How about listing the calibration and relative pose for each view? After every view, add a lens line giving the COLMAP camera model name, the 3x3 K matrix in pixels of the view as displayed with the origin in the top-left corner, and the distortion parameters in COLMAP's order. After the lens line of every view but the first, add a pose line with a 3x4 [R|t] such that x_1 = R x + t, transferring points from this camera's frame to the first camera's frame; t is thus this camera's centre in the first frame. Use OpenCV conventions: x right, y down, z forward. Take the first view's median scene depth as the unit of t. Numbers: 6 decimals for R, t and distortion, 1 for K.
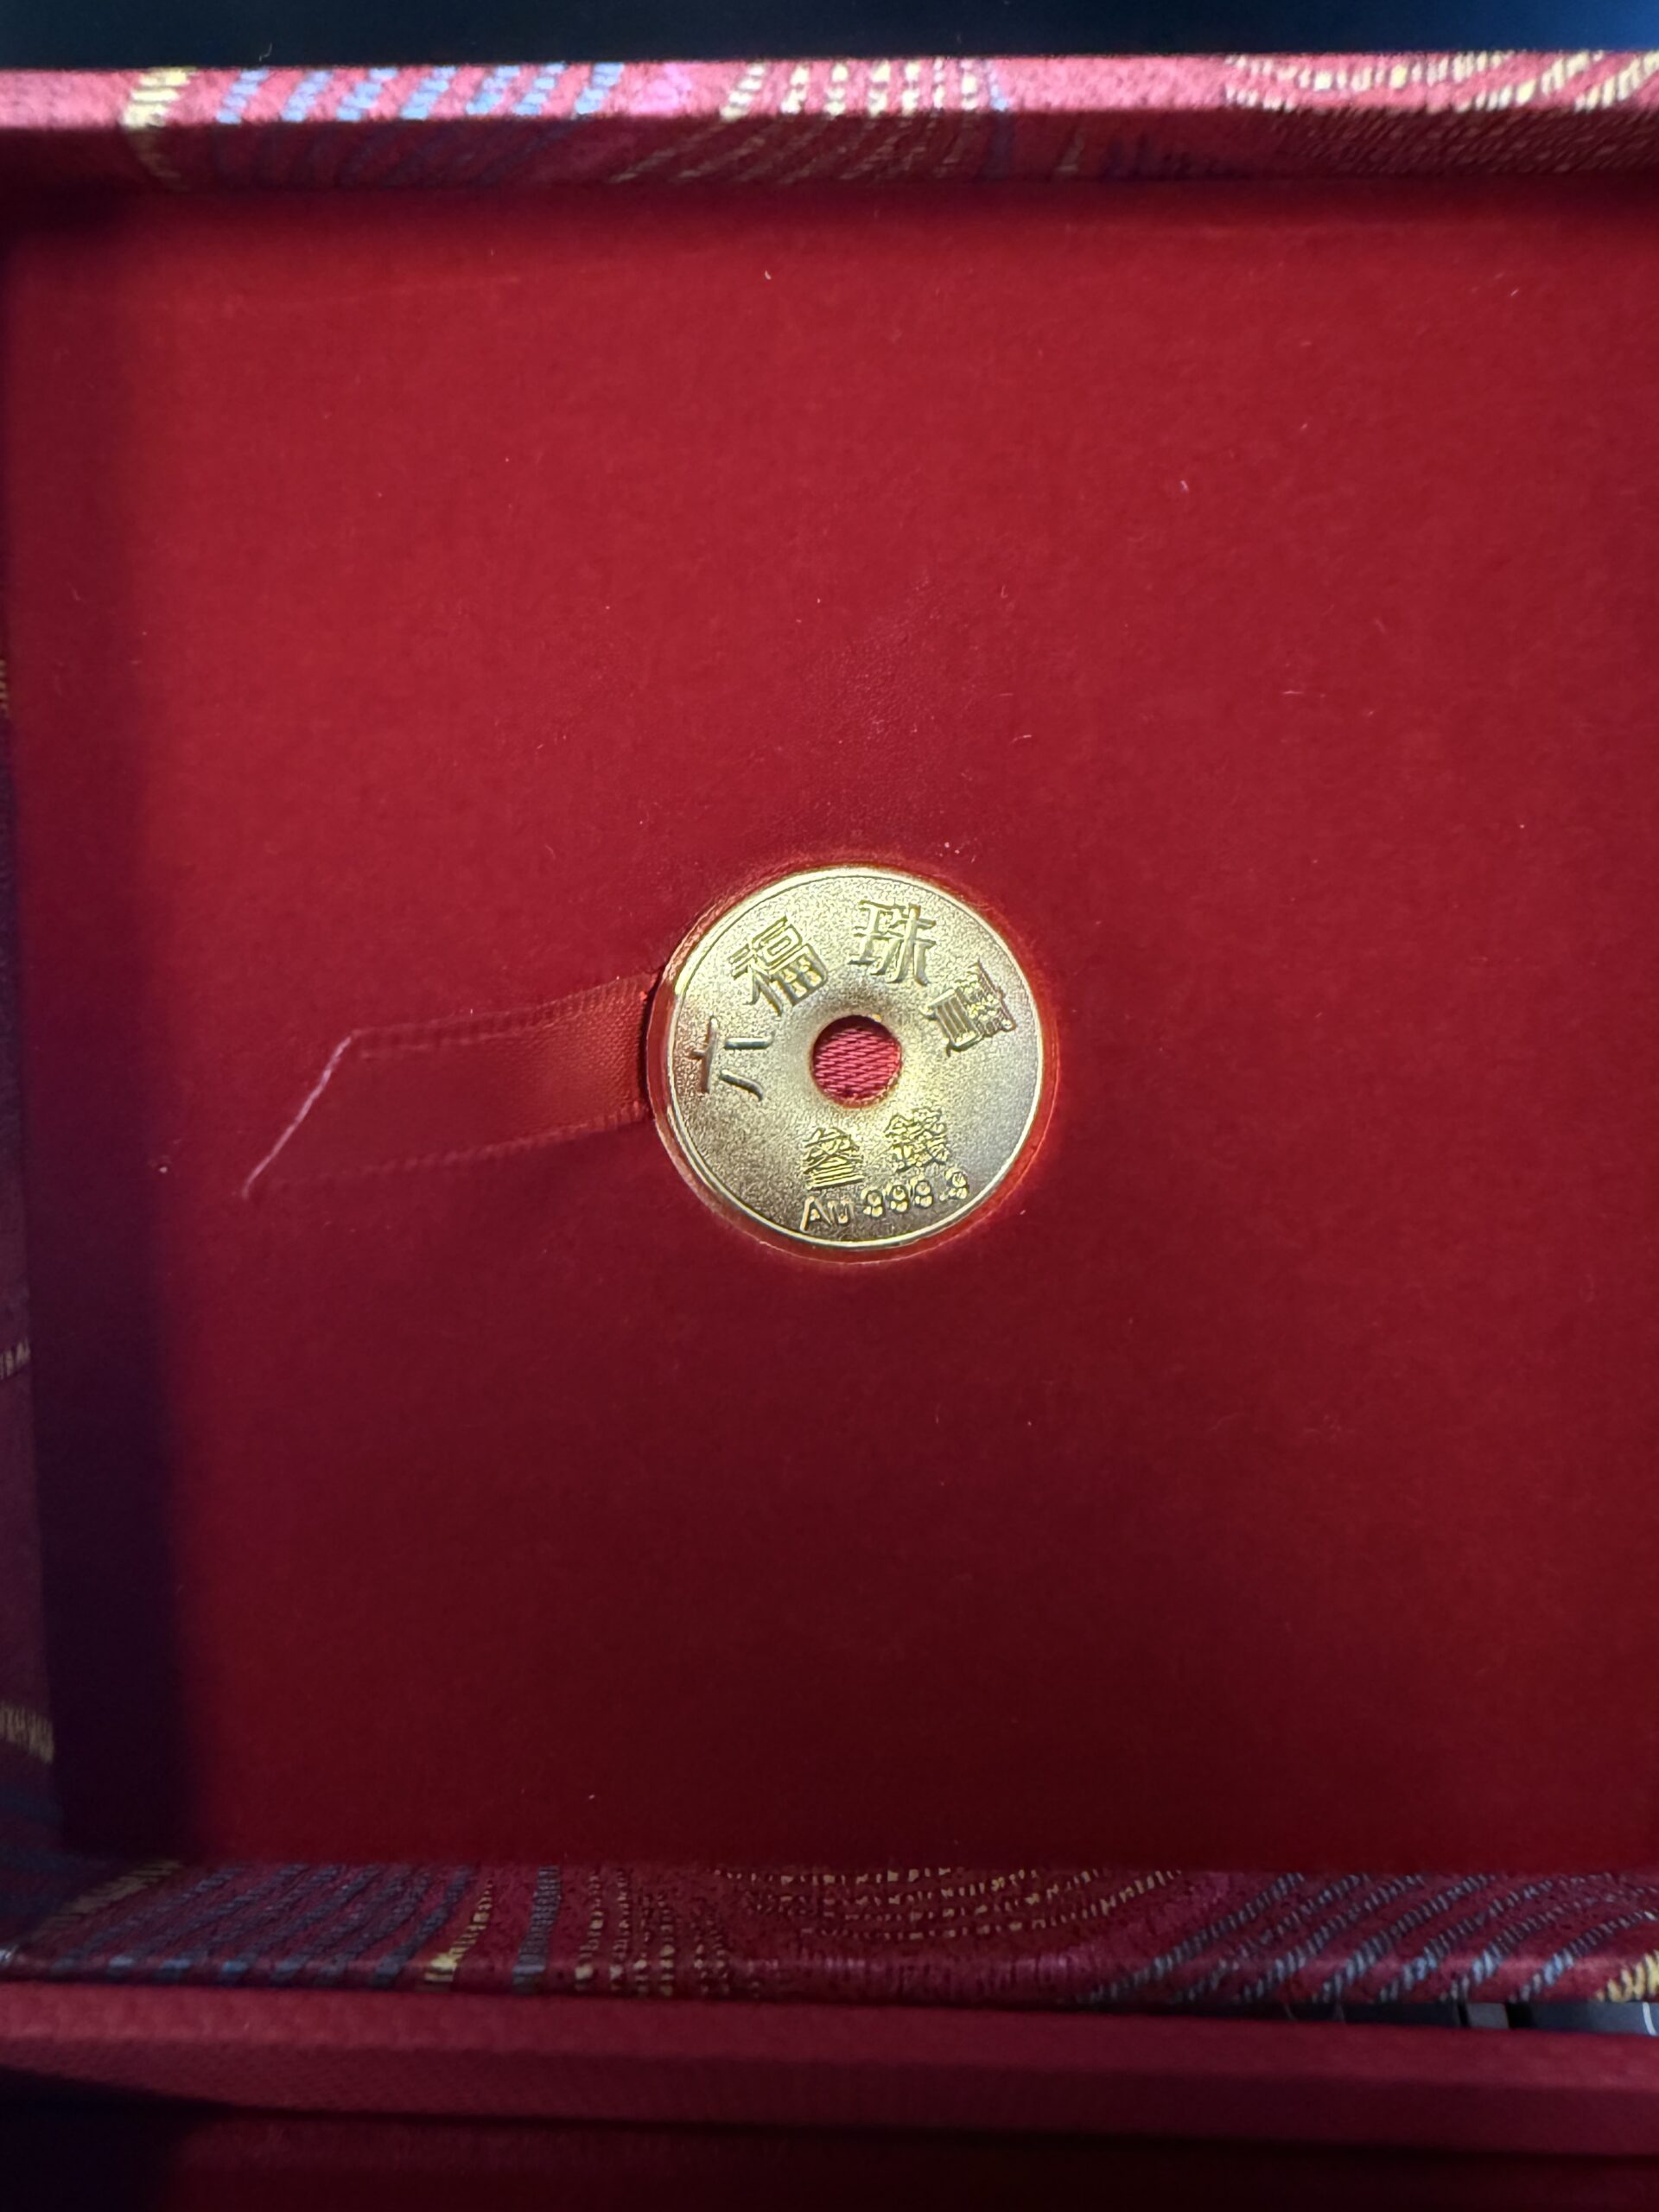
lens RADIAL K [[1706.7, 0, 822.1], [0, 1706.7, 966.4], [0, 0, 1]] dist [-0.009526, 0.006618]
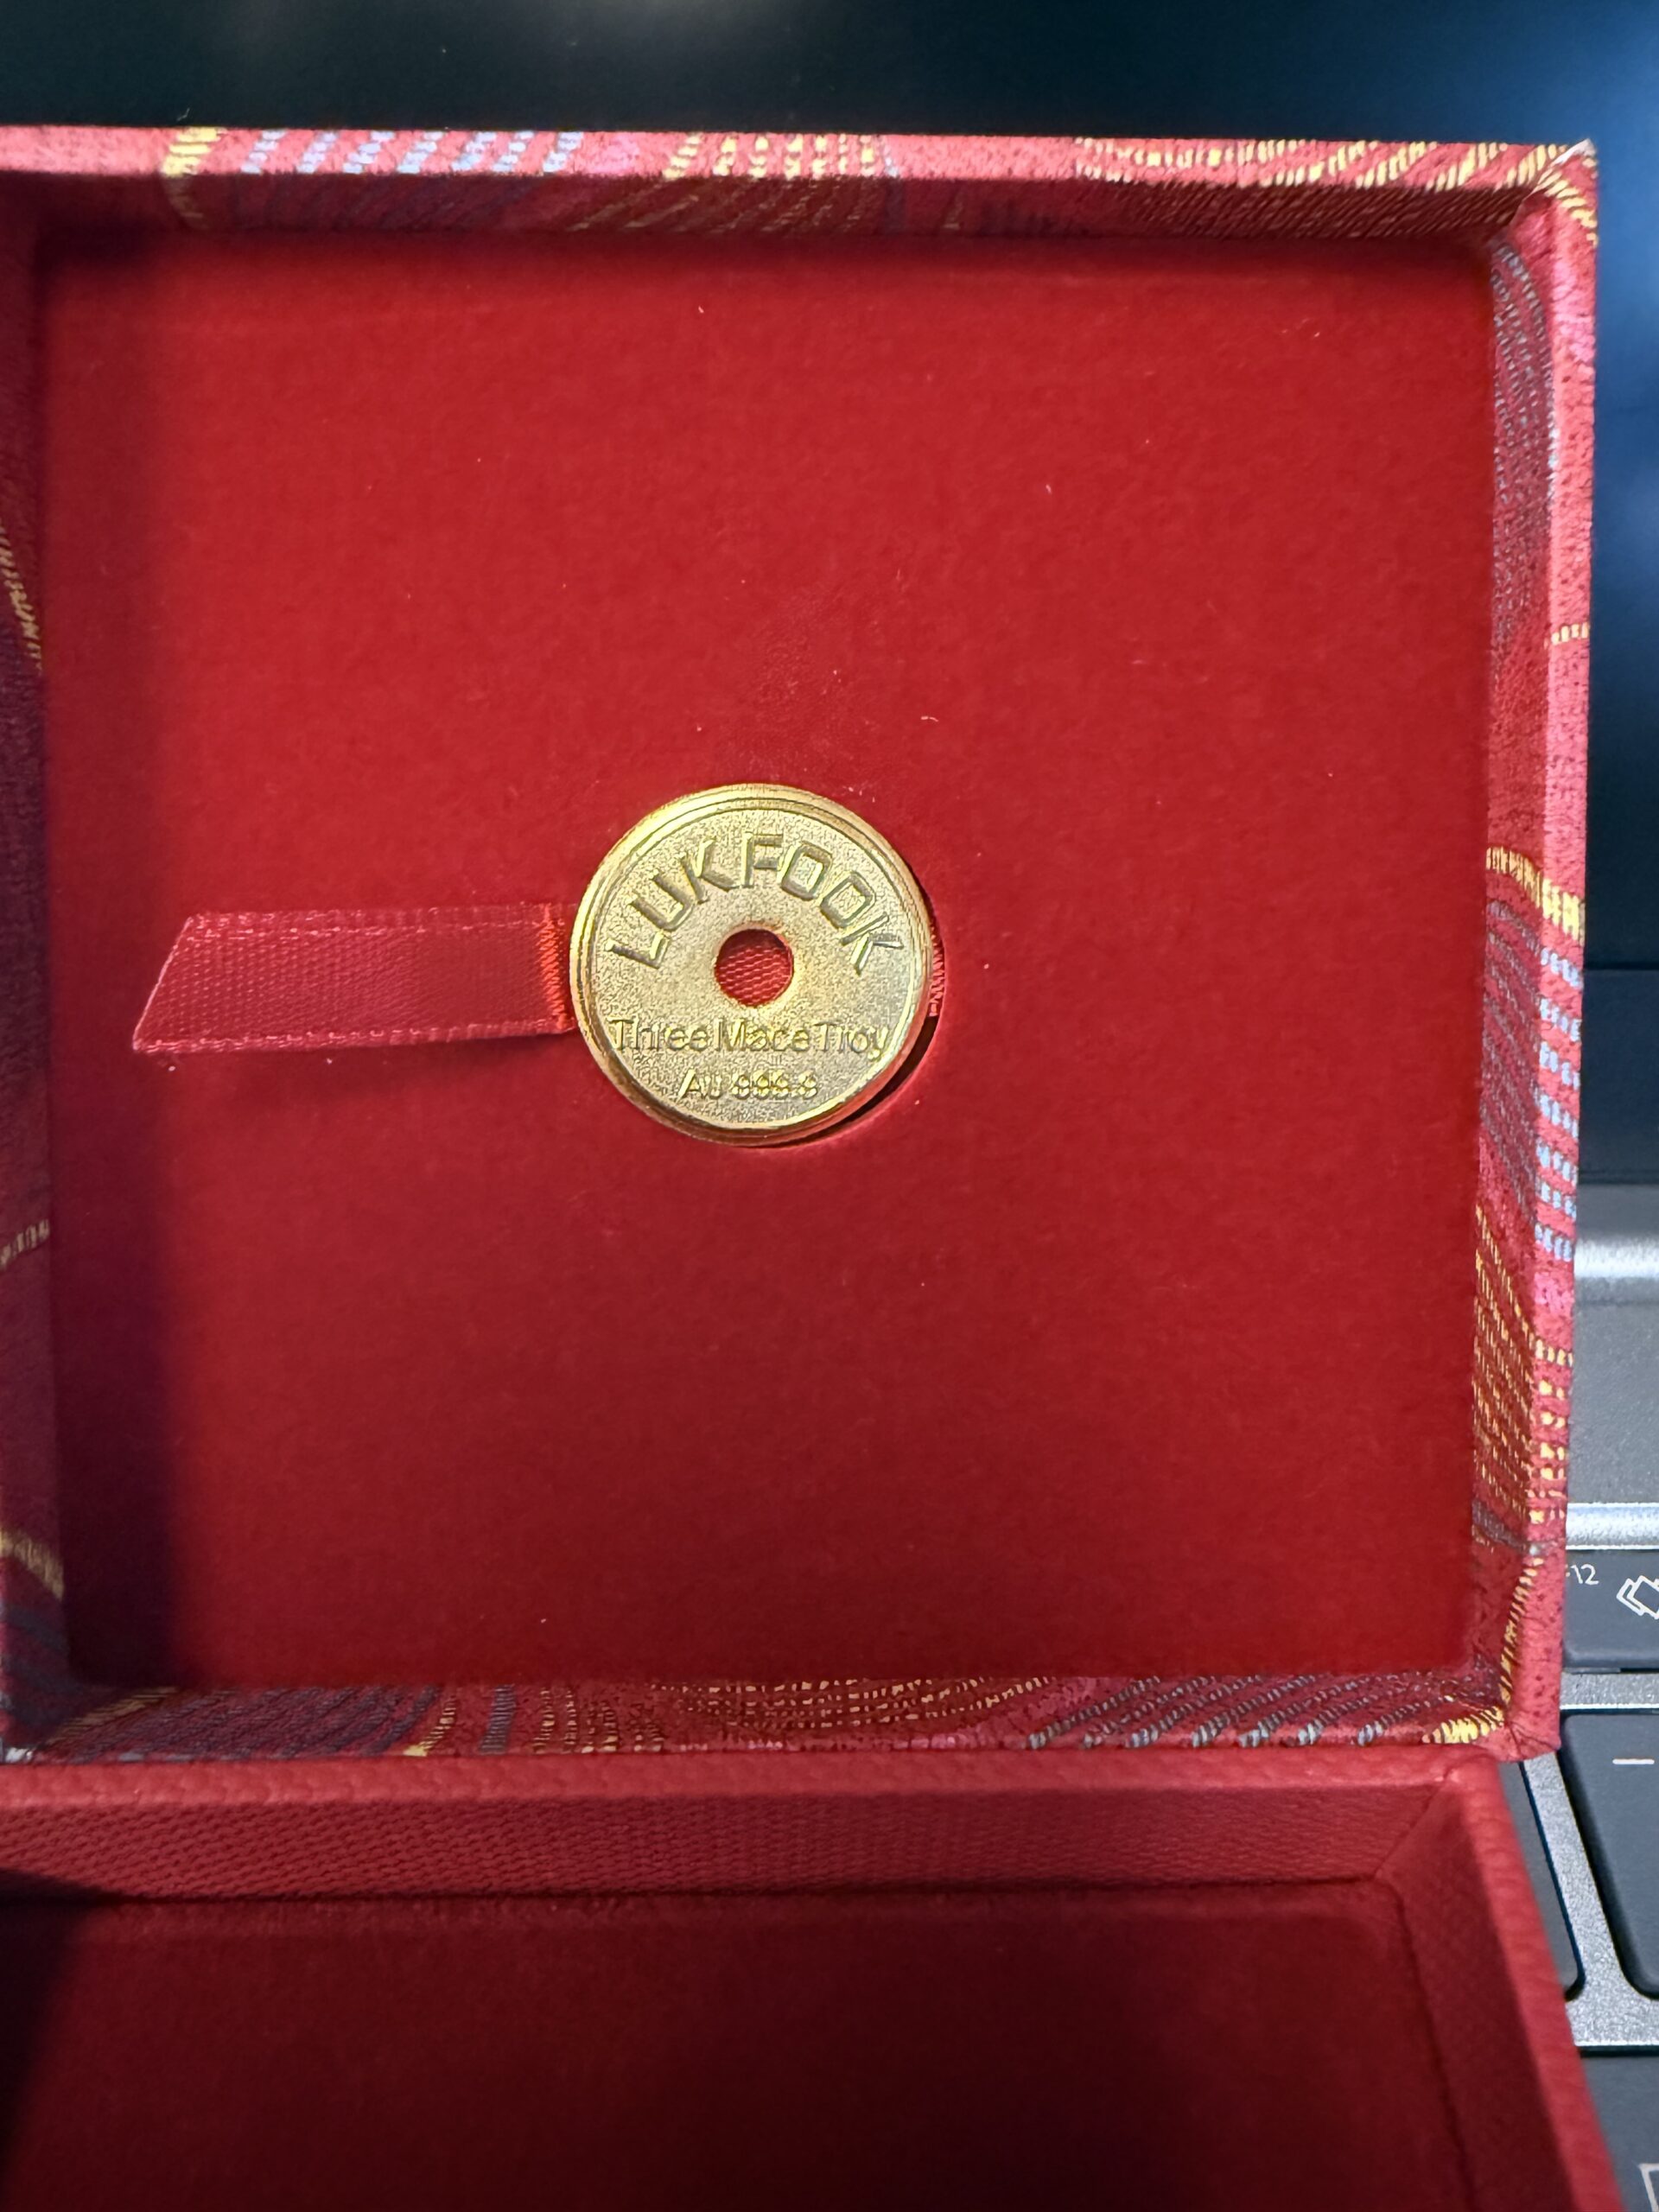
lens RADIAL K [[1706.7, 0, 822.1], [0, 1706.7, 966.4], [0, 0, 1]] dist [-0.009526, 0.006618]
pose [[0.998923, 0.001160, 0.046394, -0.002152], [0.000501, 0.999360, -0.035773, 0.103845], [-0.046406, 0.035757, 0.998282, -0.191807]]
